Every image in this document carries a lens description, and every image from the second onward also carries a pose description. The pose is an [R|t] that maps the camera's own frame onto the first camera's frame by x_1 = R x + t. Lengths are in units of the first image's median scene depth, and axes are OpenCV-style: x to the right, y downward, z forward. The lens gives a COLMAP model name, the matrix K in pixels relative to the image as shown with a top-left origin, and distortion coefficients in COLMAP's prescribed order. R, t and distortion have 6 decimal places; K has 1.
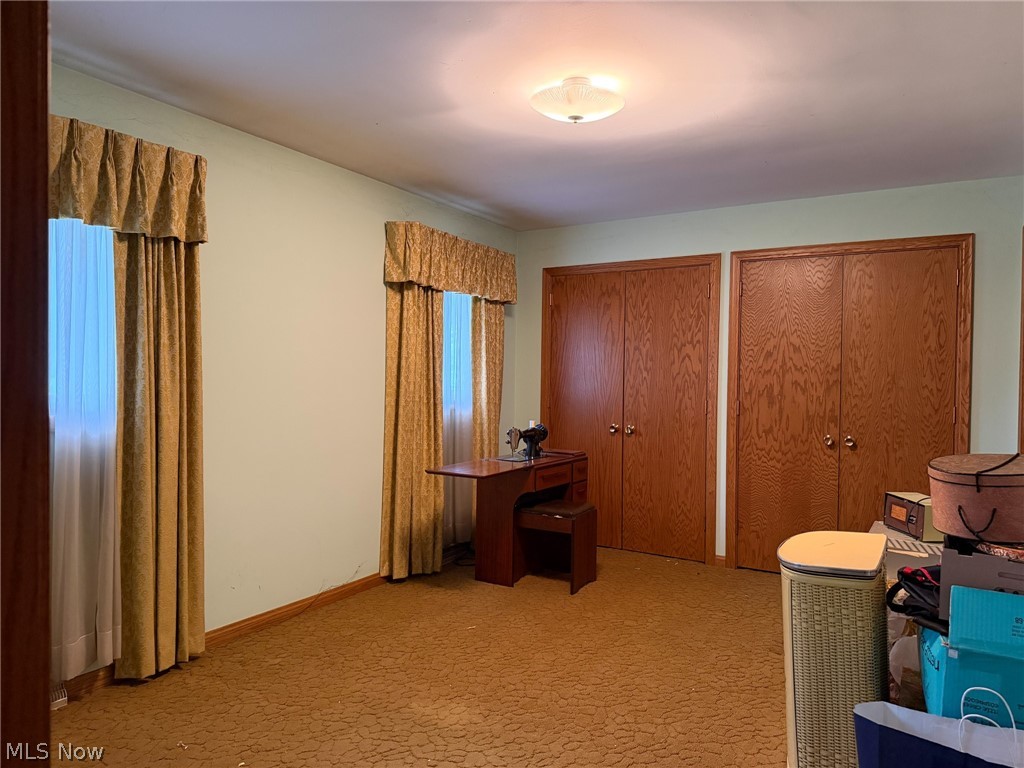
lens RADIAL K [[716.3, 0, 498.3], [0, 716.3, 382.1], [0, 0, 1]] dist [0.120952, -0.179594]
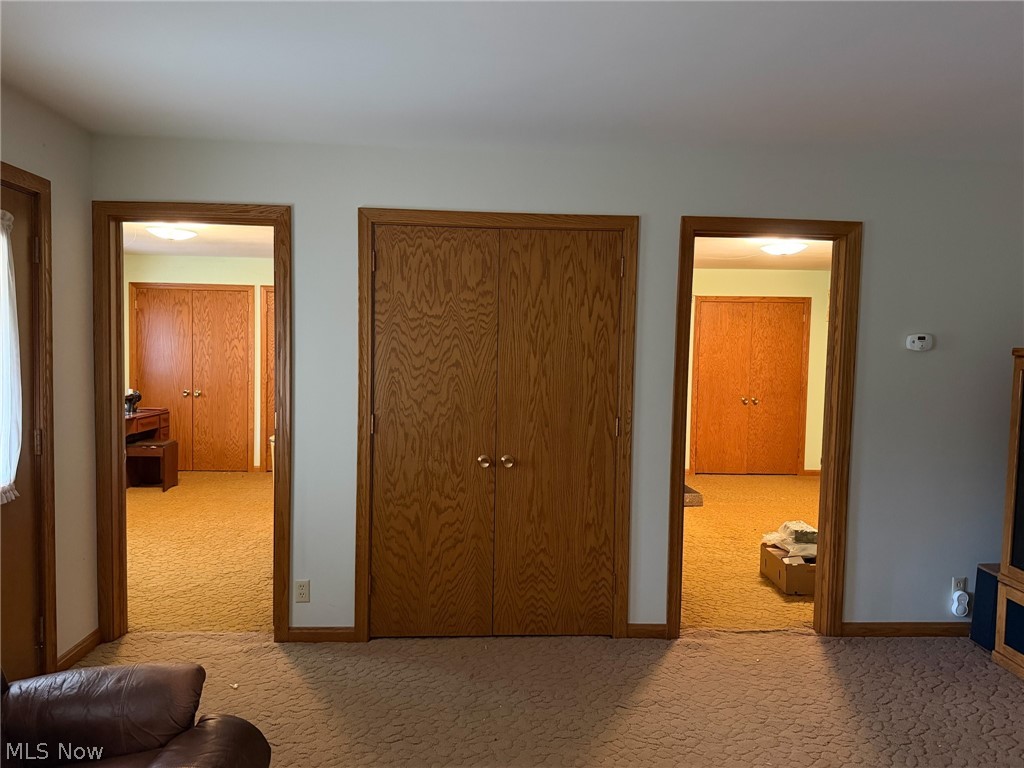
lens RADIAL K [[716.3, 0, 498.3], [0, 716.3, 382.1], [0, 0, 1]] dist [0.120952, -0.179594]
pose [[0.827558, -0.024008, 0.560866, -0.164080], [-0.001630, 0.998978, 0.045167, -0.030555], [-0.561378, -0.038292, 0.826673, -0.677907]]
